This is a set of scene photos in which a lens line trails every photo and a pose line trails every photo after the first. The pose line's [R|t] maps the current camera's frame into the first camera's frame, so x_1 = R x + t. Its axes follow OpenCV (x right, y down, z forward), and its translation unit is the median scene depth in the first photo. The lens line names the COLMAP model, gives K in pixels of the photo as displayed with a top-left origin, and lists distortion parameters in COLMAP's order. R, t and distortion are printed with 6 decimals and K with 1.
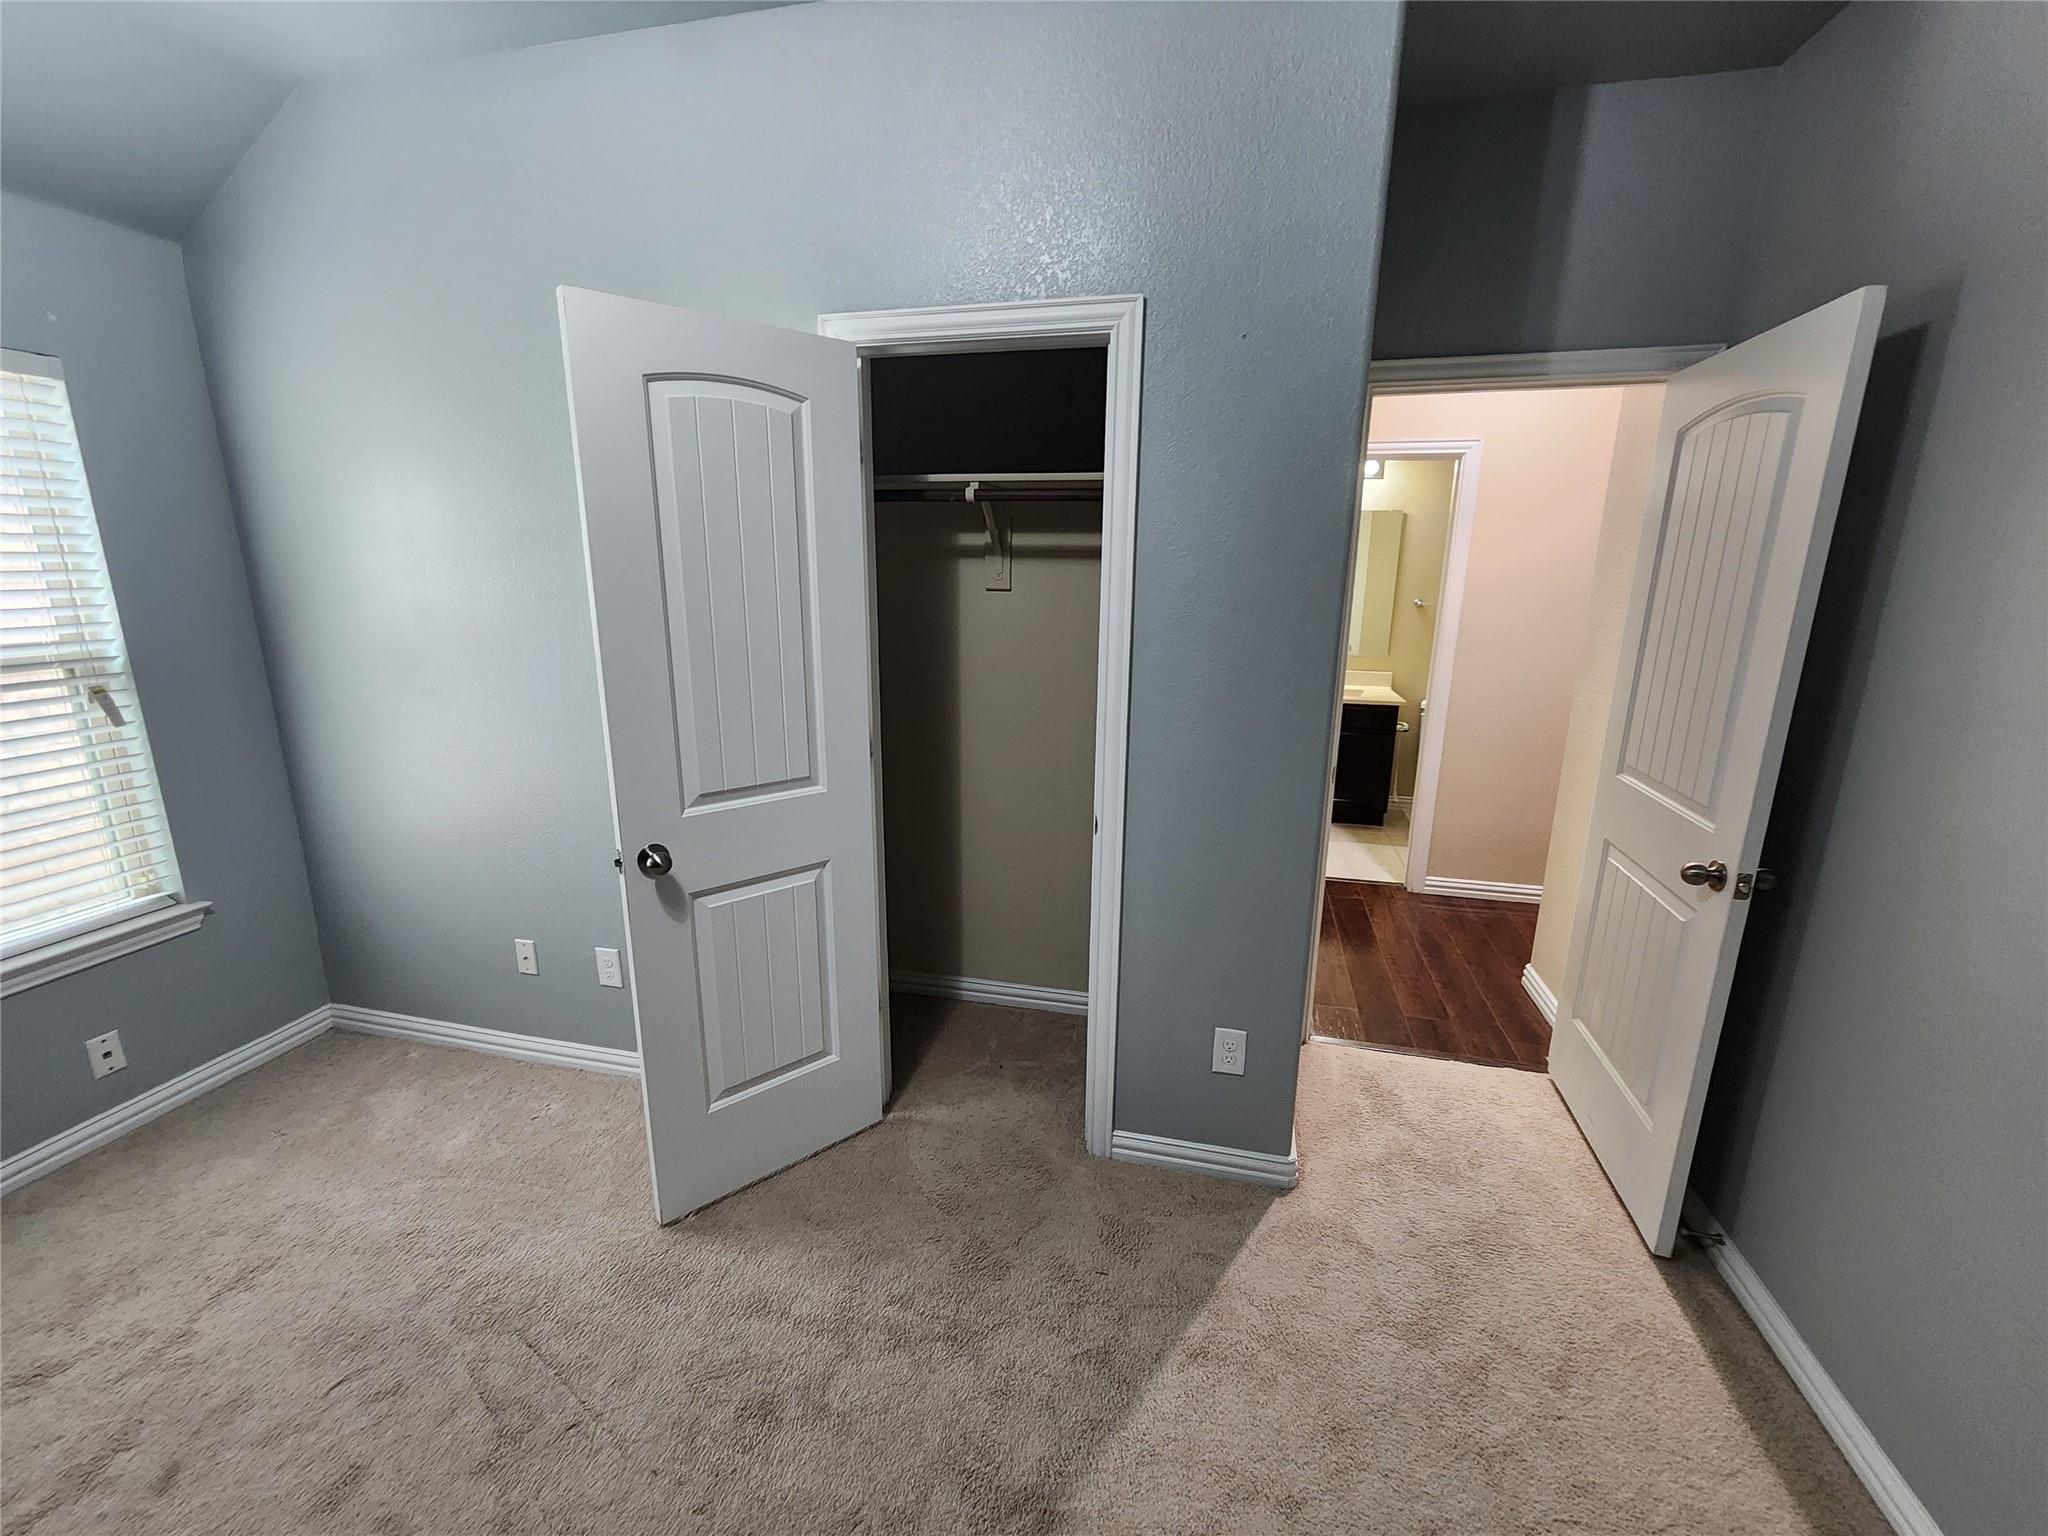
lens RADIAL K [[836.5, 0, 1028.9], [0, 836.5, 760.8], [0, 0, 1]] dist [0.000148, -0.003239]
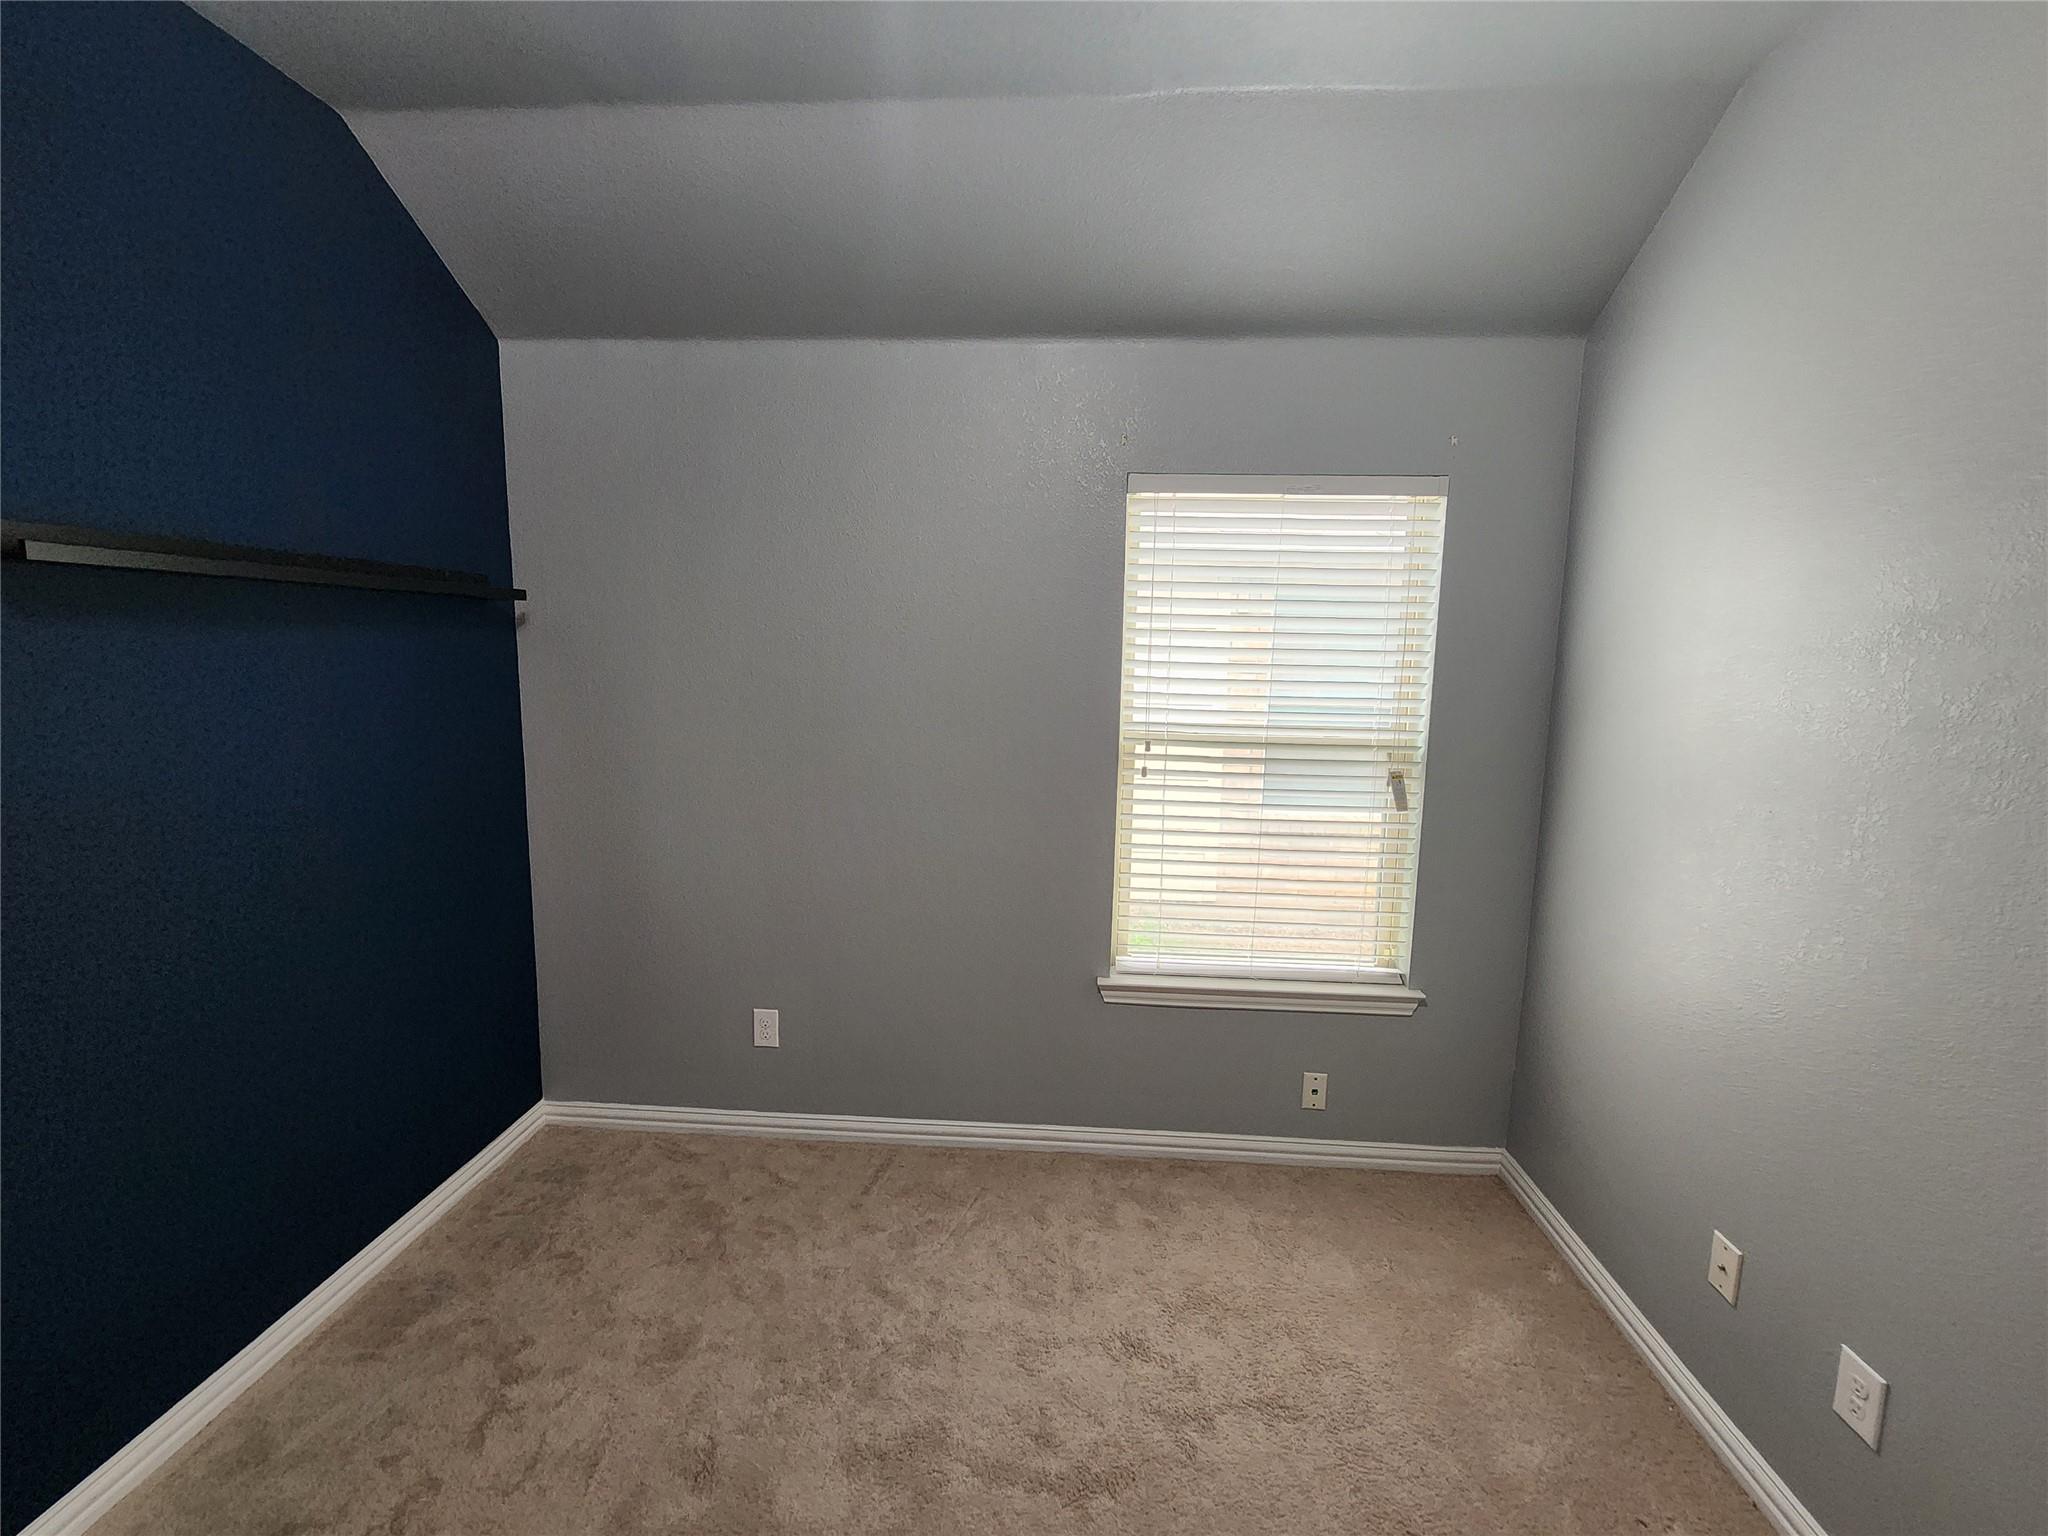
lens RADIAL K [[842.8, 0, 1027.8], [0, 842.8, 765.4], [0, 0, 1]] dist [0.000641, -0.000881]
pose [[0.171340, 0.126898, -0.977005, -0.124911], [-0.239638, 0.967256, 0.083606, -0.073157], [0.955623, 0.219803, 0.196139, 0.315856]]
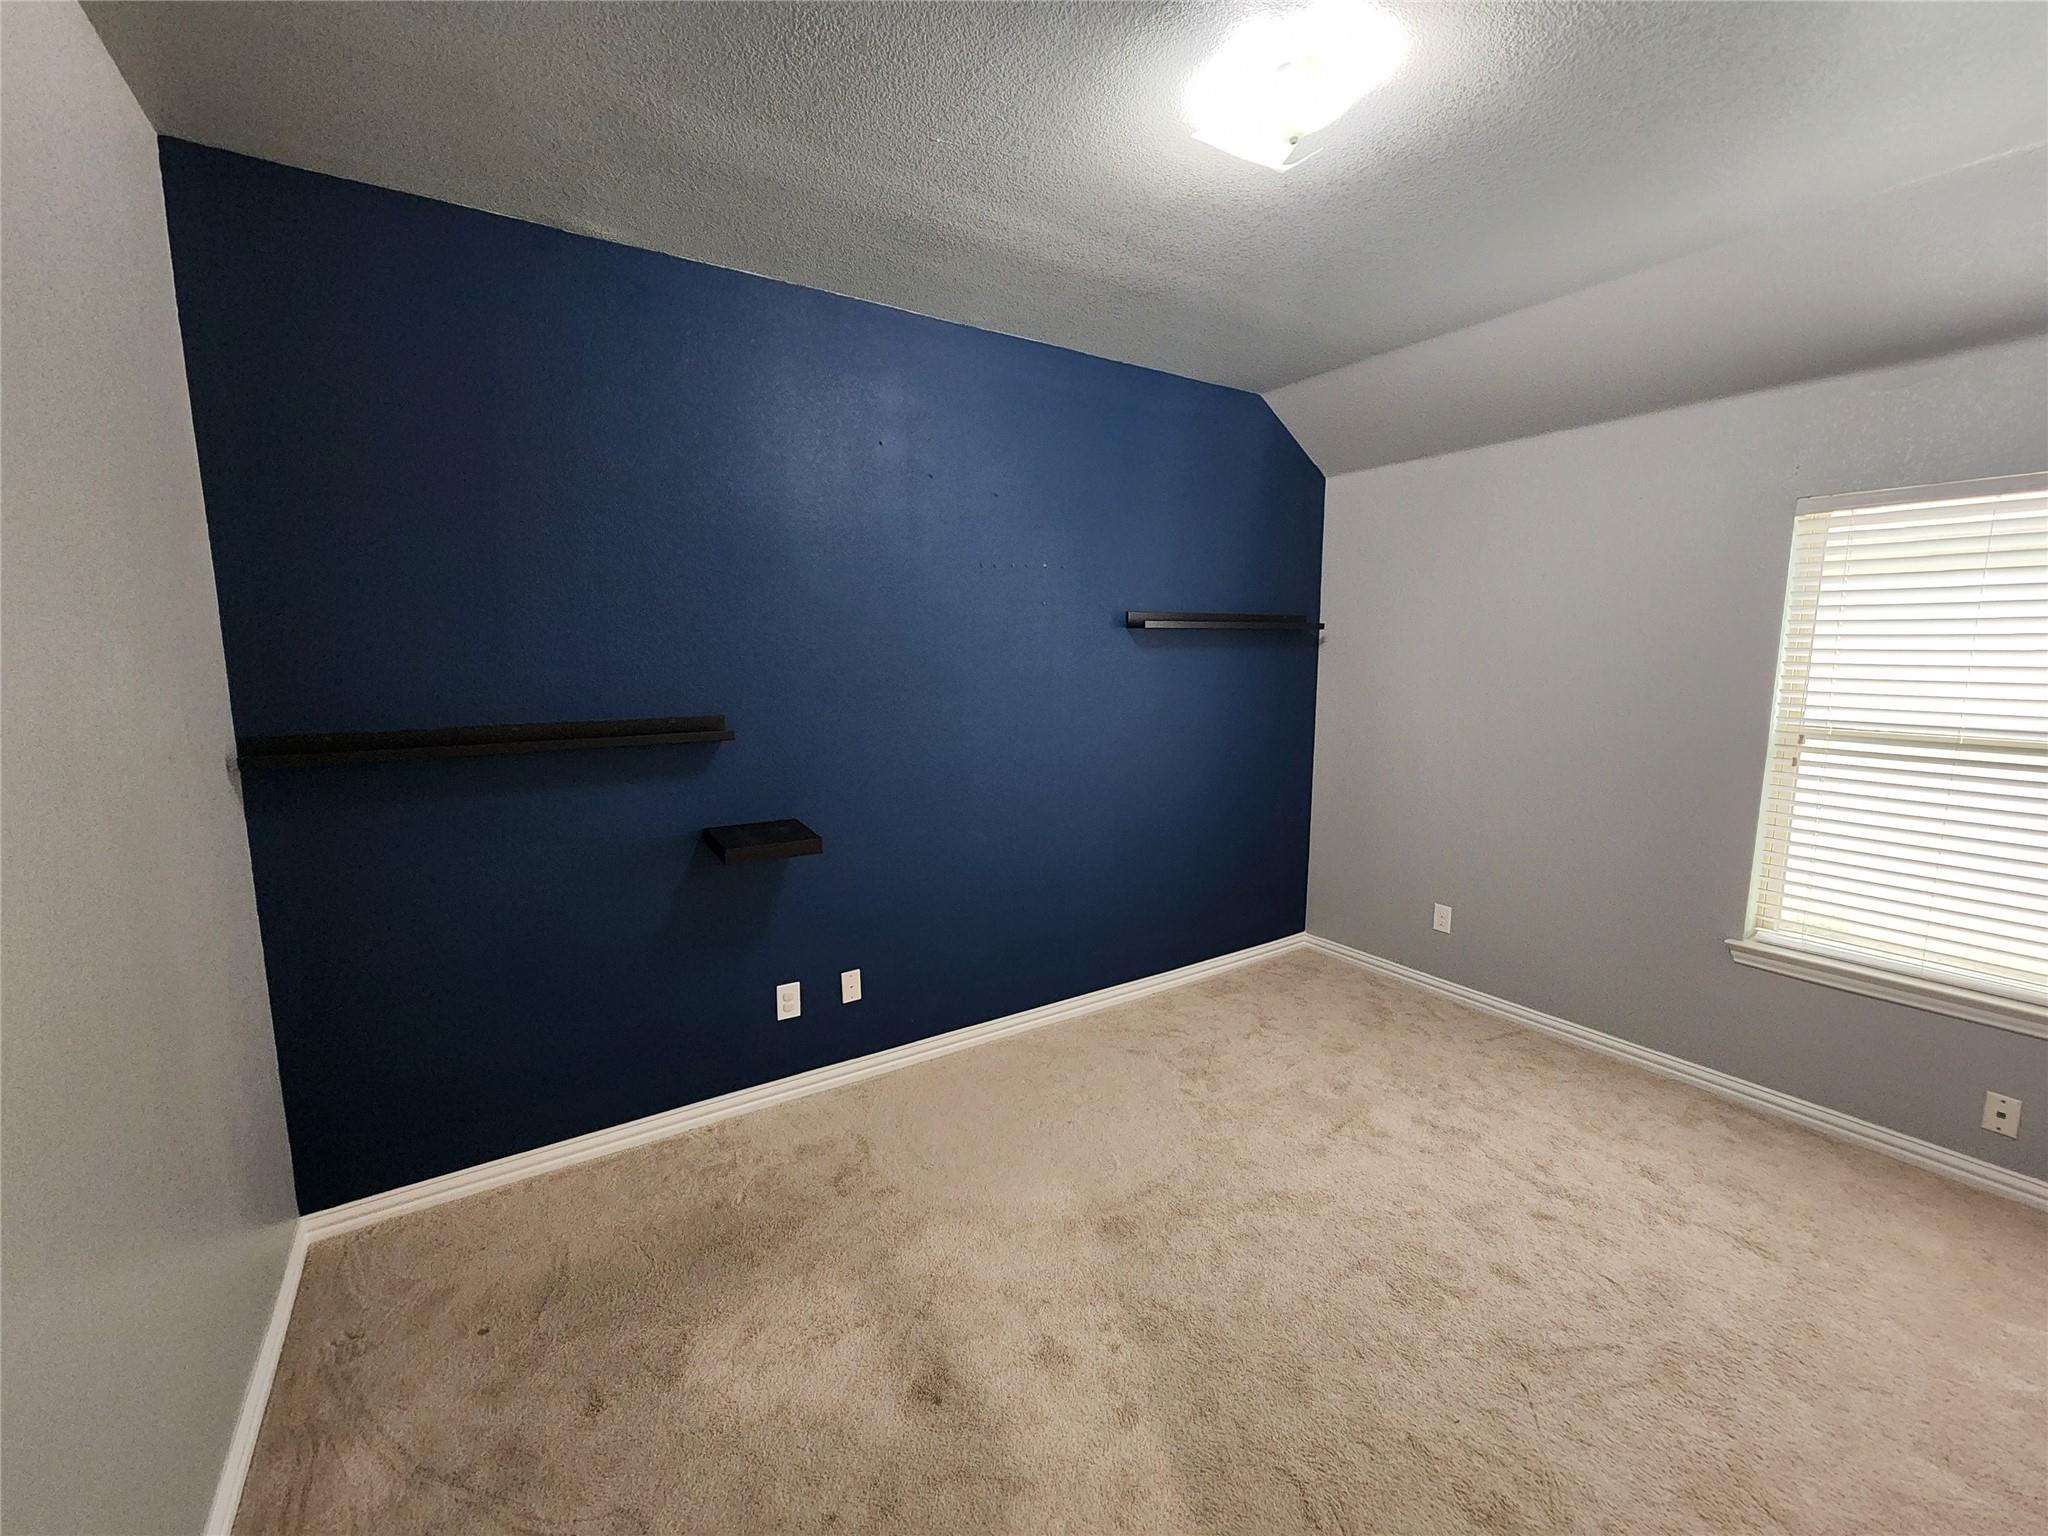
lens RADIAL K [[827.3, 0, 1050.3], [0, 827.3, 762.3], [0, 0, 1]] dist [-0.000884, -0.000420]
pose [[-0.666807, 0.091993, -0.739531, 0.441278], [-0.174828, 0.945348, 0.275231, -0.150839], [0.724433, 0.312817, -0.614282, 0.632068]]
